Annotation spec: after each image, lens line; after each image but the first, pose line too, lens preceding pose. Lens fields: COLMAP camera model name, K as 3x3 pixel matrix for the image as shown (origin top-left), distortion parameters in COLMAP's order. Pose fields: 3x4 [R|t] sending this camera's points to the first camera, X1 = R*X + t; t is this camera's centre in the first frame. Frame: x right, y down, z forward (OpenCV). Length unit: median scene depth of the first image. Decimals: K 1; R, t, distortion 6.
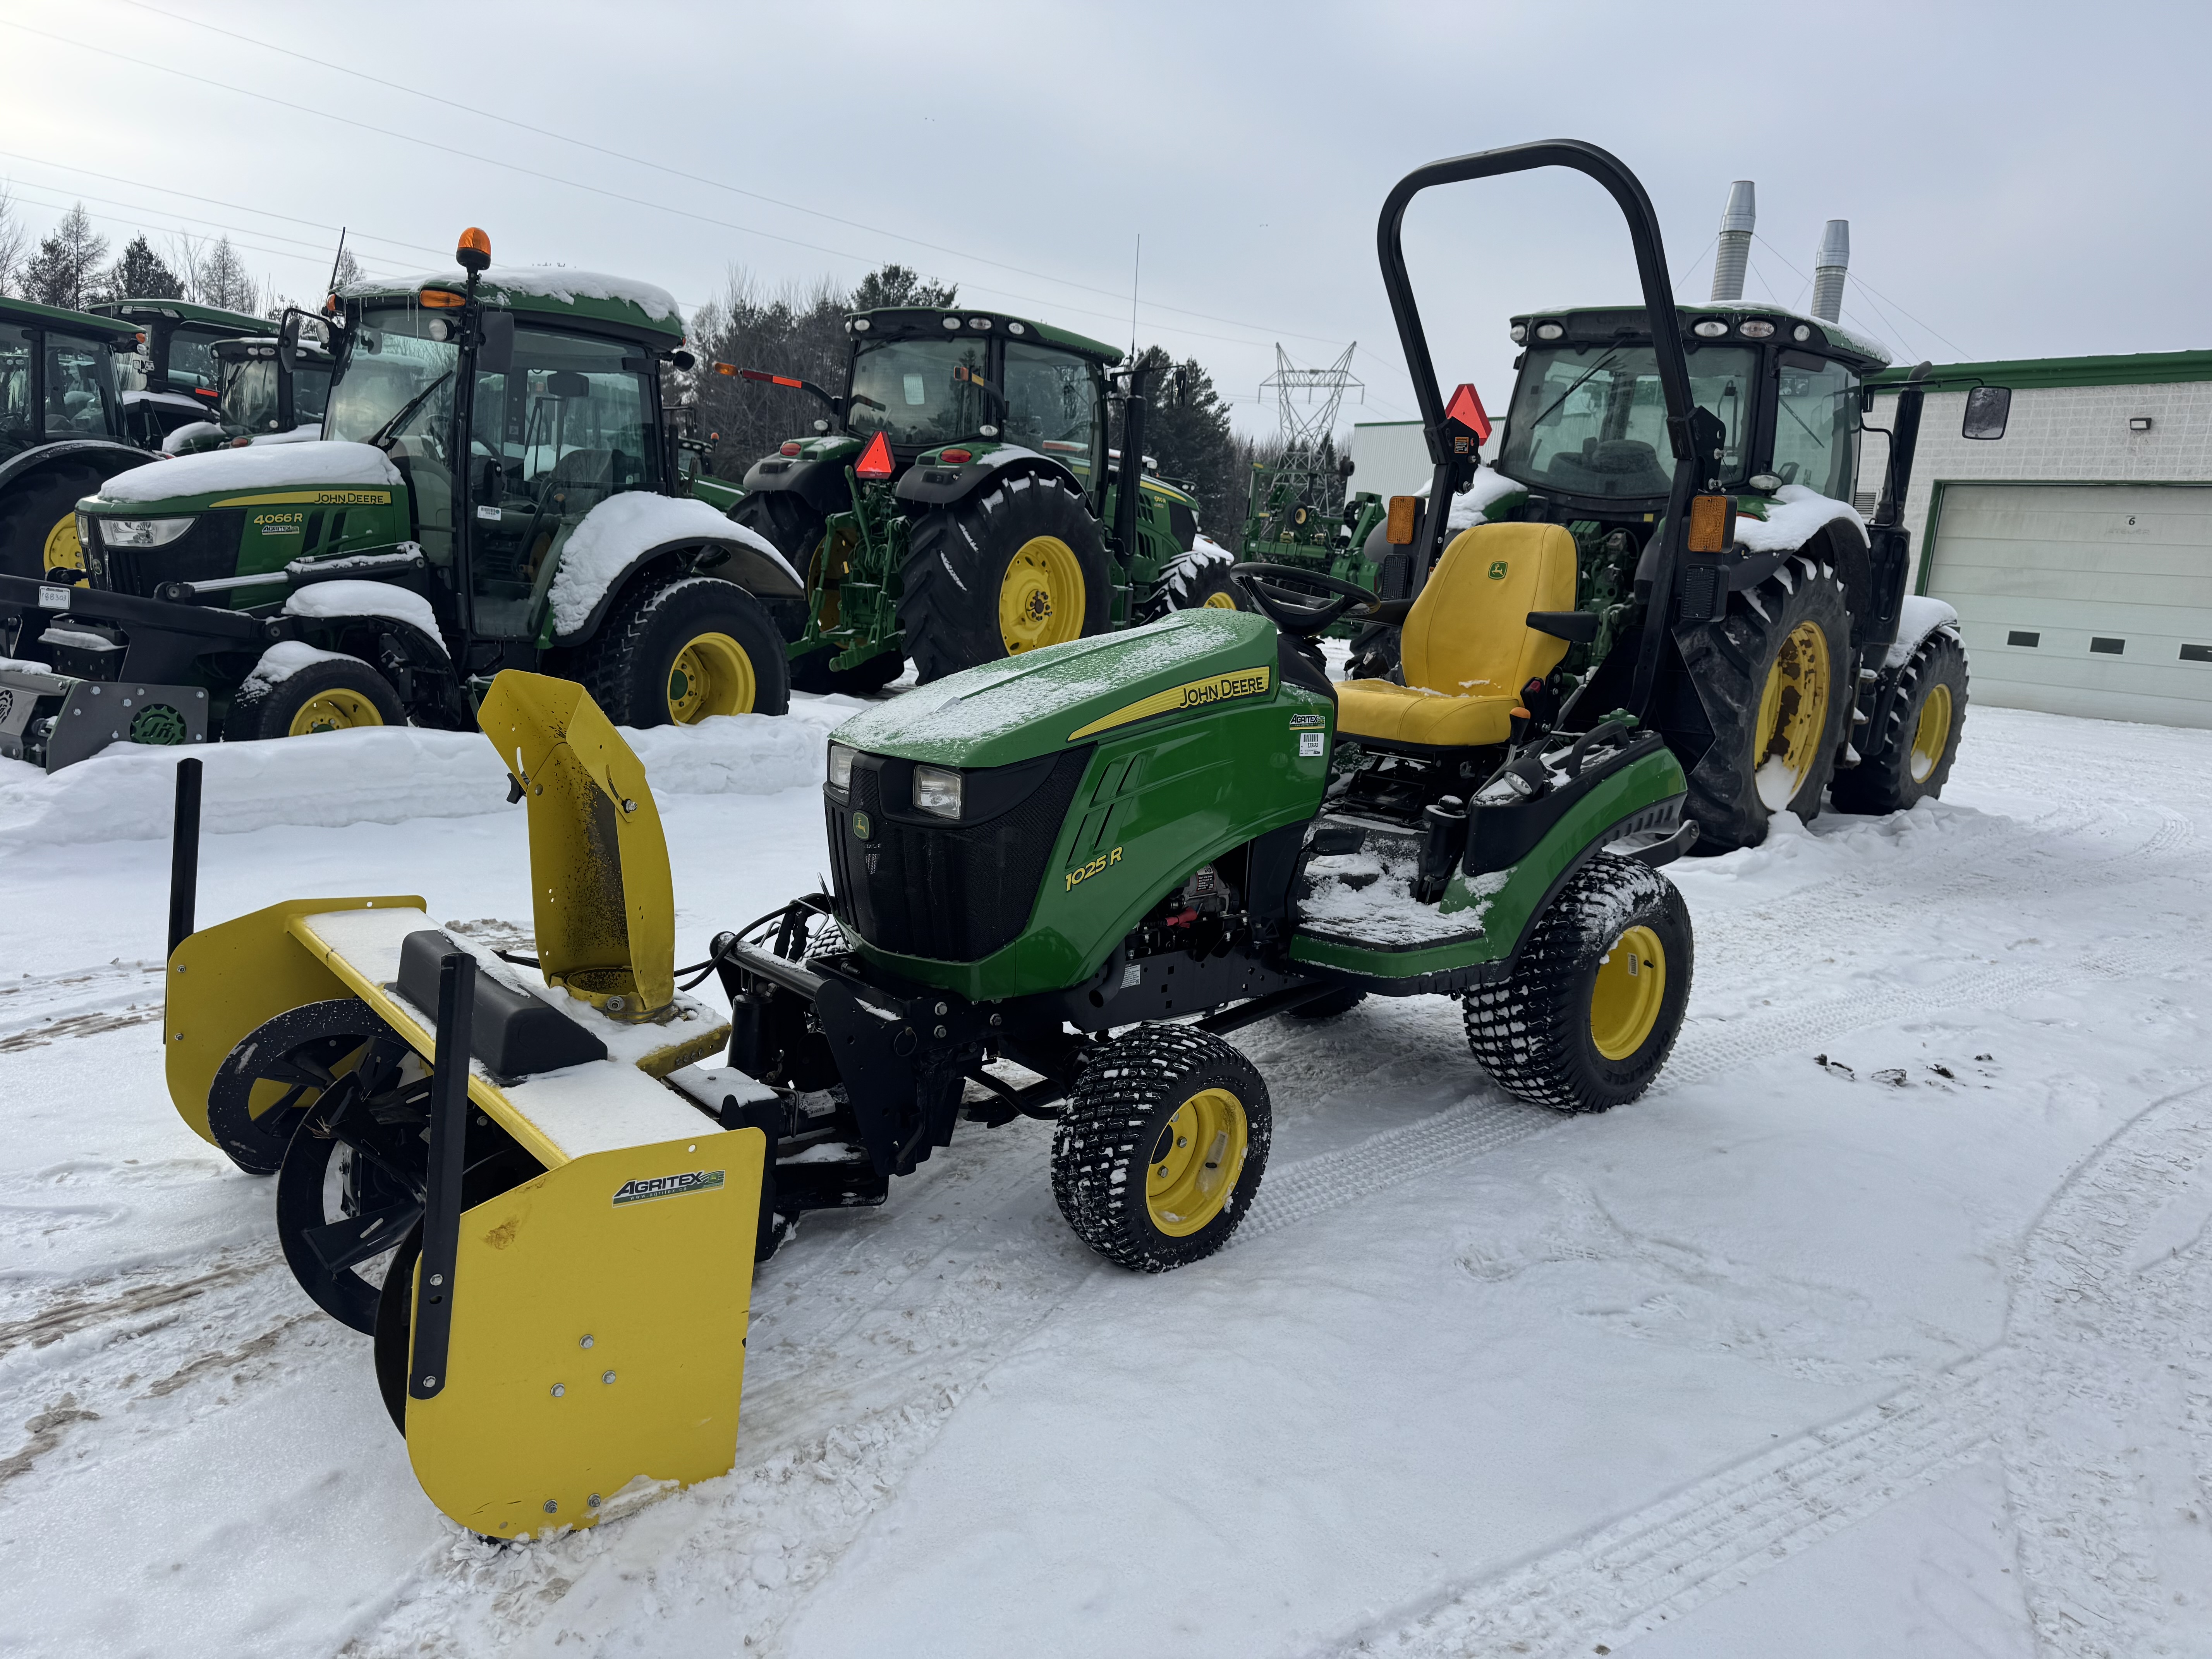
lens RADIAL K [[1536.6, 0, 1118.2], [0, 1536.6, 845.5], [0, 0, 1]] dist [0.068481, -0.085873]
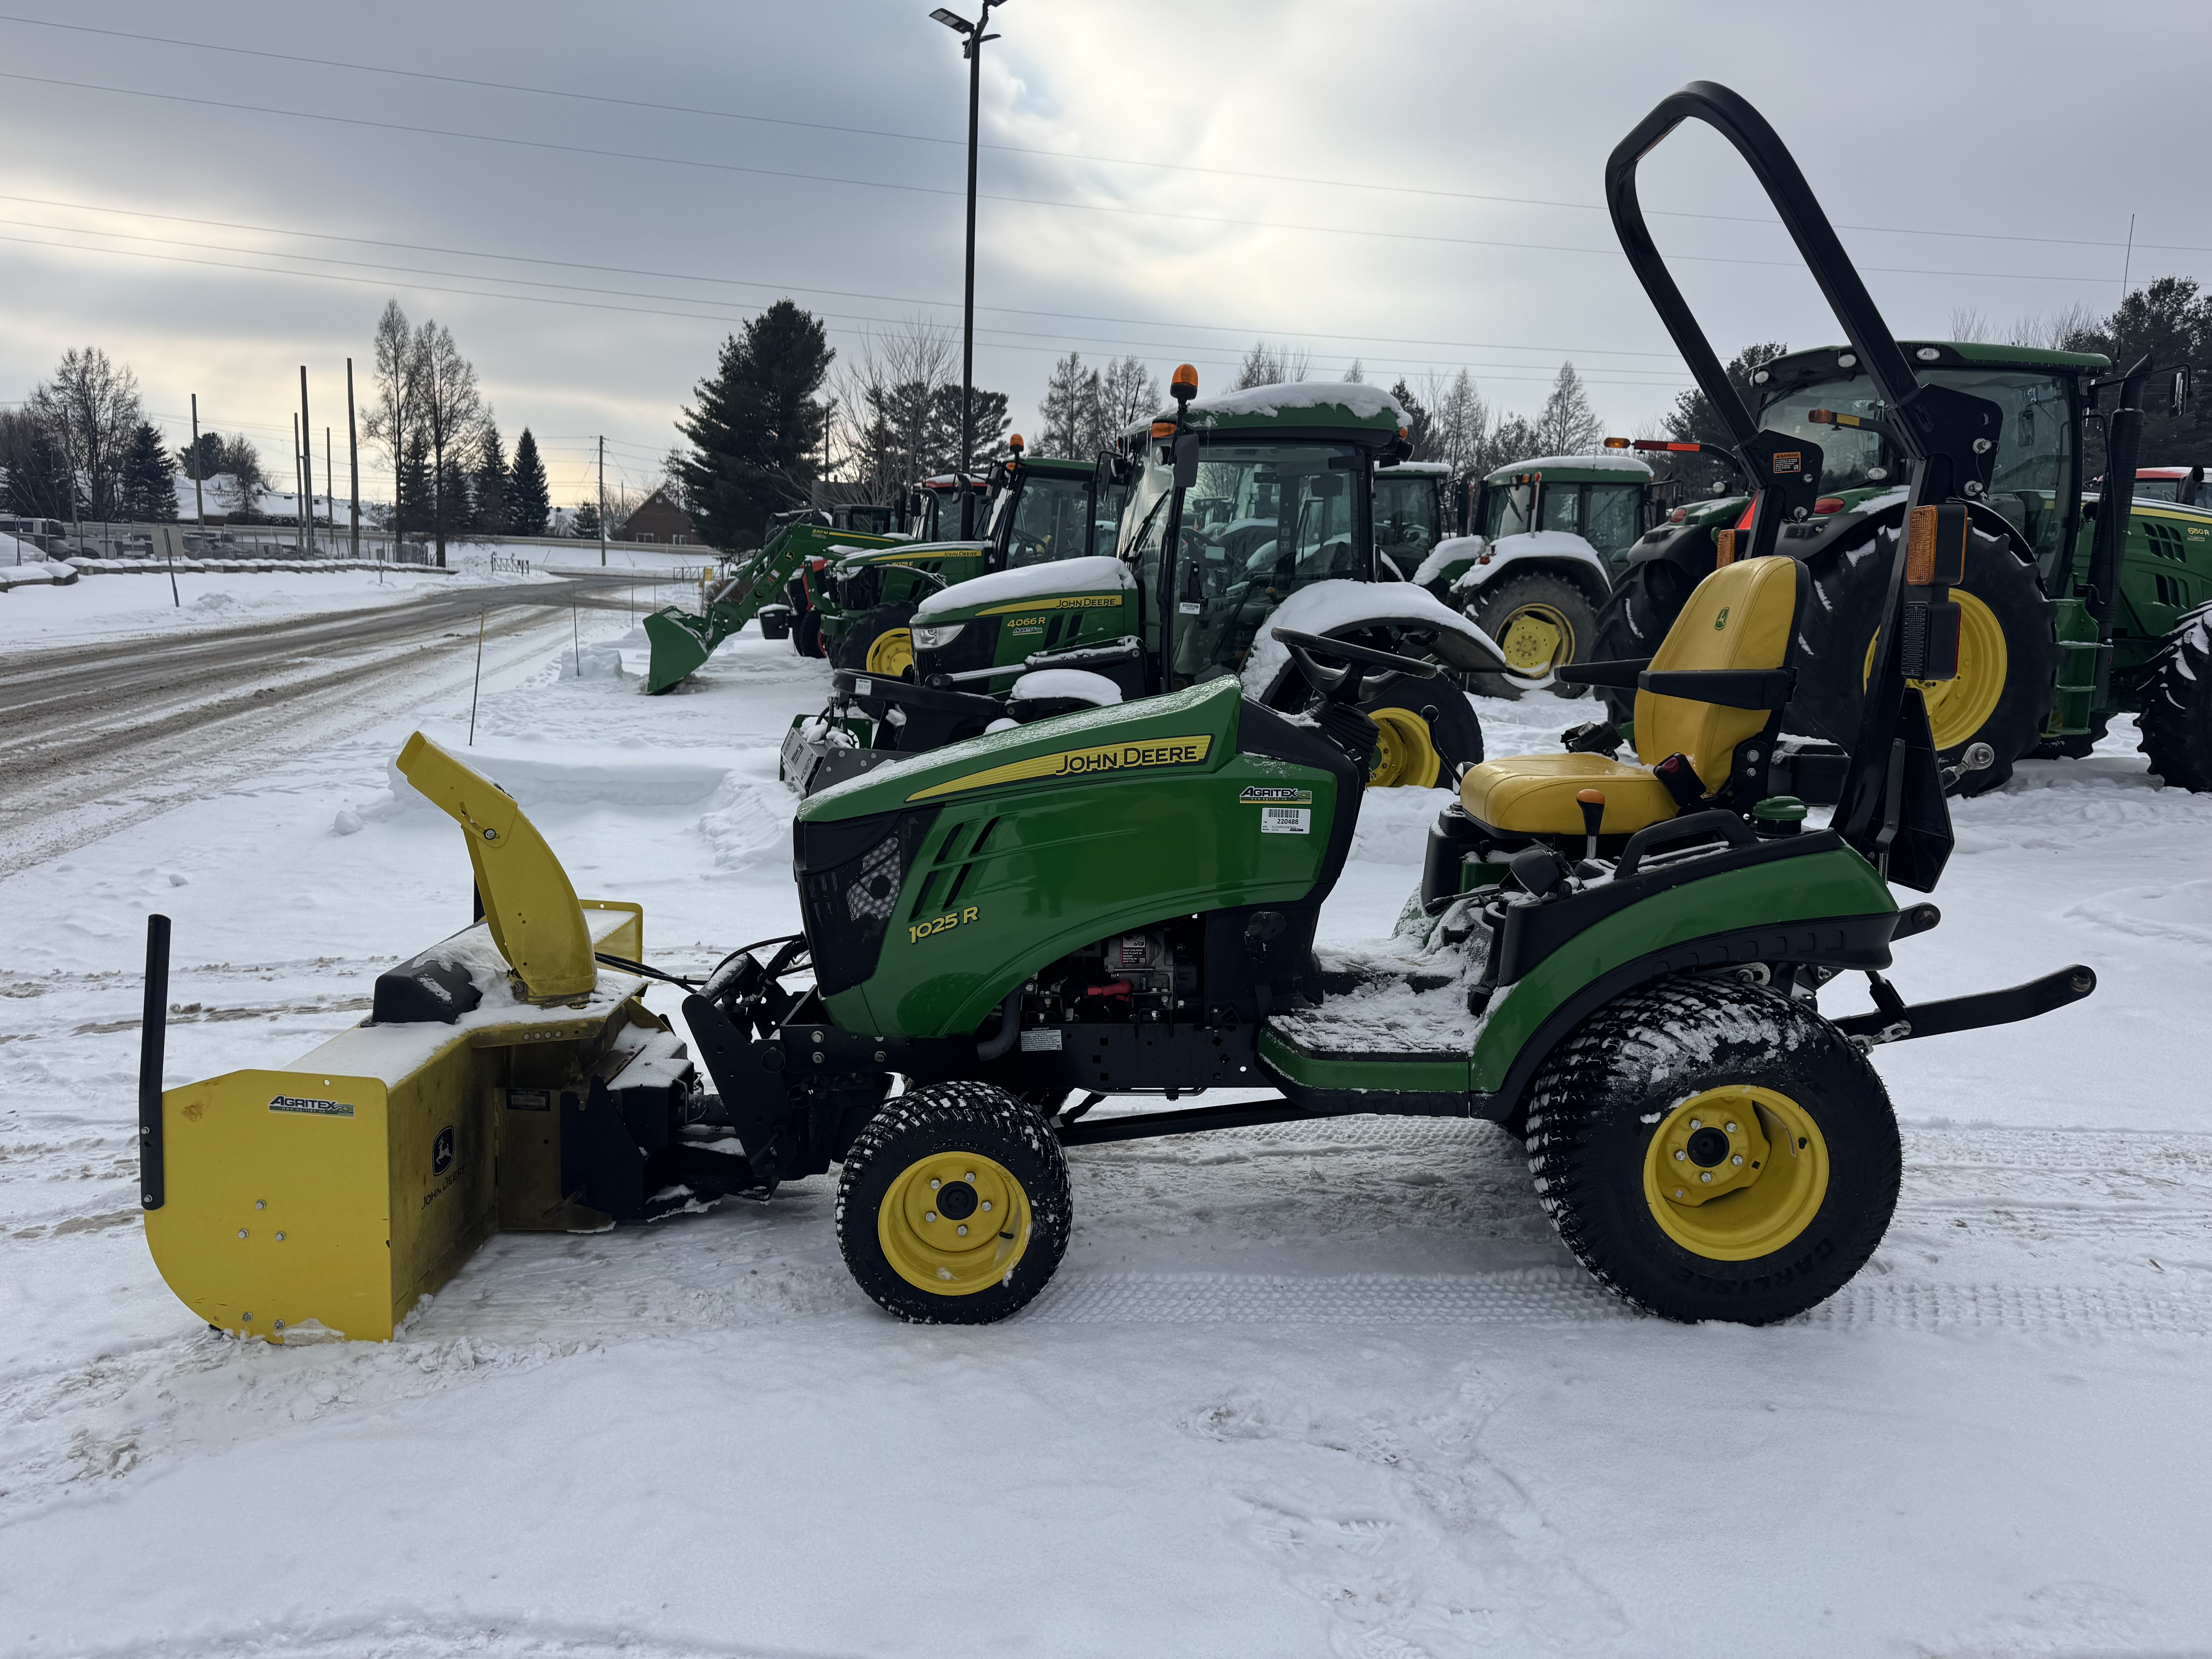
lens RADIAL K [[1536.6, 0, 1098.9], [0, 1536.6, 836.8], [0, 0, 1]] dist [0.068481, -0.085873]
pose [[0.739960, 0.047394, -0.670979, 0.348720], [-0.084573, 0.996154, -0.022905, -0.013701], [0.667313, 0.073695, 0.741122, 0.131650]]
